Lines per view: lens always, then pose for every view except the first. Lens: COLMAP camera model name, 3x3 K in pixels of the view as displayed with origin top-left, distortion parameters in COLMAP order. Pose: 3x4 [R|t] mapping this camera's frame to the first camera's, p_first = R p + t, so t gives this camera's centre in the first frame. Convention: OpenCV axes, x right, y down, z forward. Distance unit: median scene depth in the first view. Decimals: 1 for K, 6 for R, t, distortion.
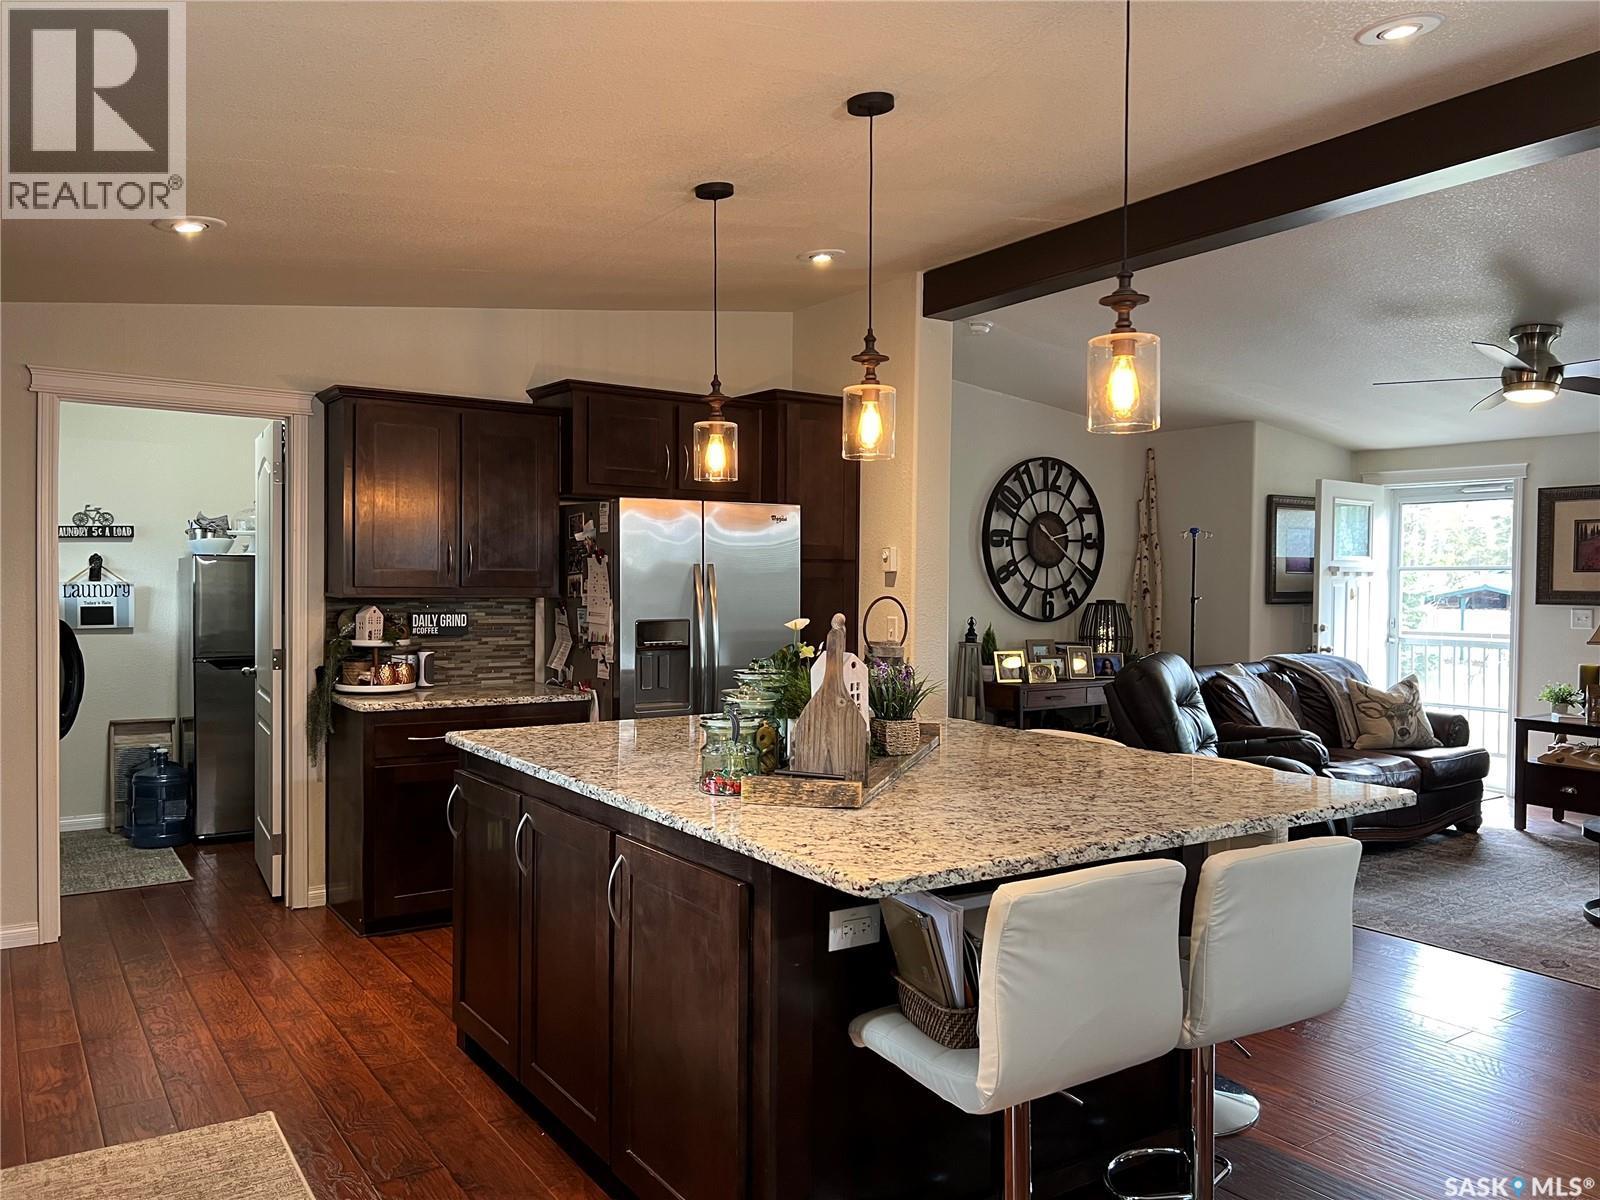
lens RADIAL K [[1181.2, 0, 803.1], [0, 1181.2, 587.2], [0, 0, 1]] dist [0.031009, -0.029224]
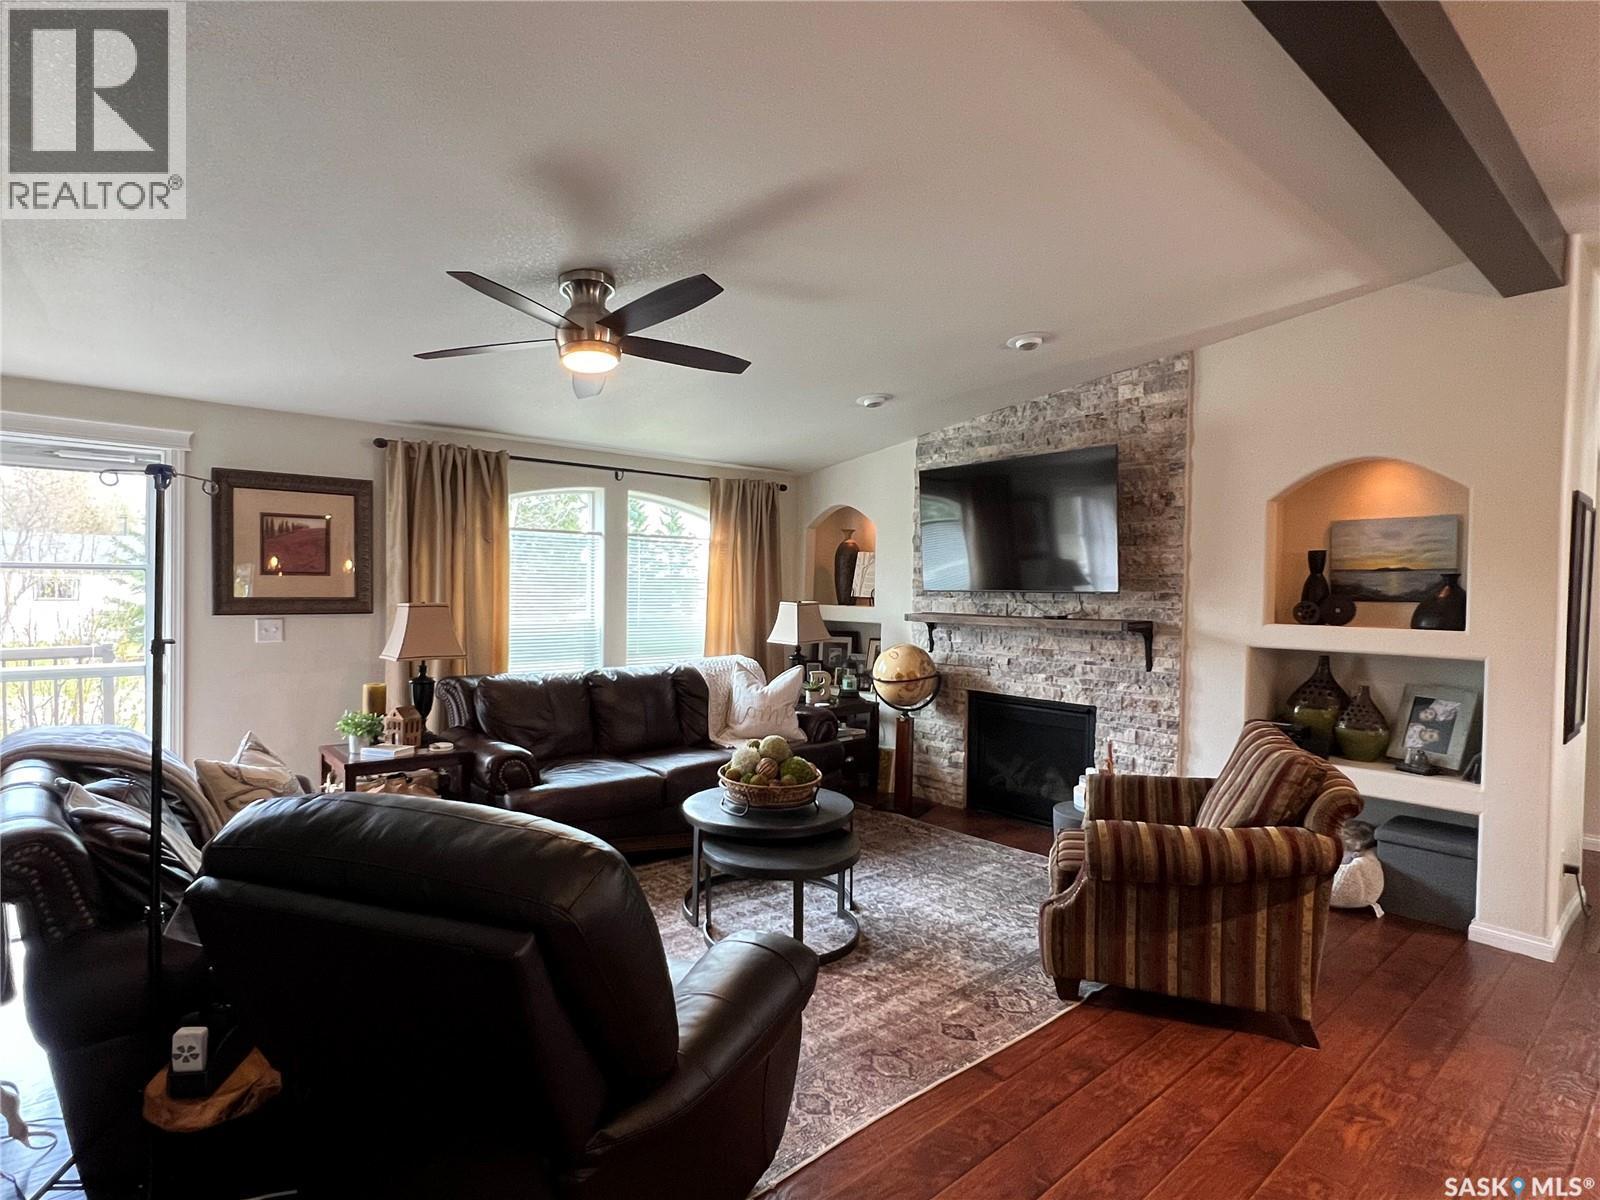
lens RADIAL K [[825.8, 0, 804.3], [0, 825.8, 606.5], [0, 0, 1]] dist [-0.001548, -0.000259]
pose [[-0.125067, -0.029090, 0.991722, 0.024073], [-0.008029, 0.999567, 0.028307, -0.009636], [-0.992116, -0.004422, -0.125247, 0.658513]]
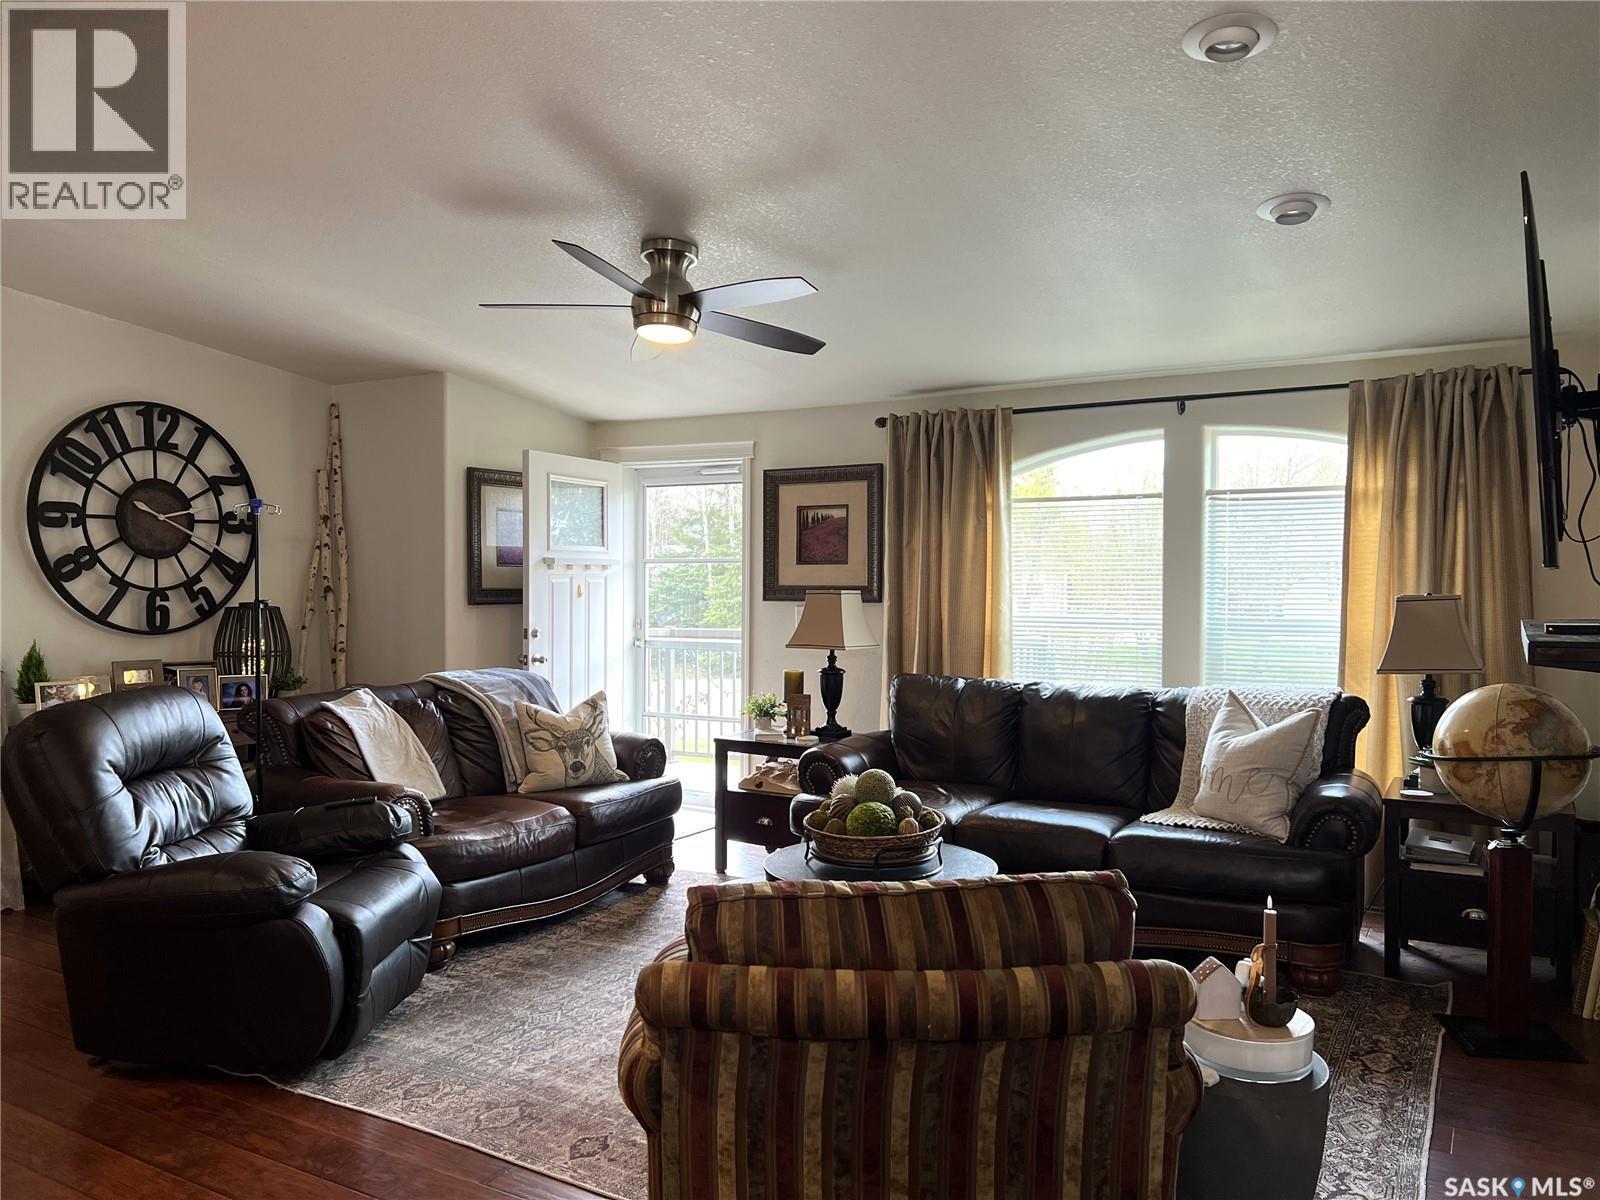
lens RADIAL K [[1181.2, 0, 793.0], [0, 1181.2, 599.5], [0, 0, 1]] dist [0.031009, -0.029224]
pose [[0.900775, -0.012630, 0.434102, 0.247776], [0.006215, 0.999850, 0.016194, -0.000964], [-0.434241, -0.011889, 0.900718, 0.194142]]
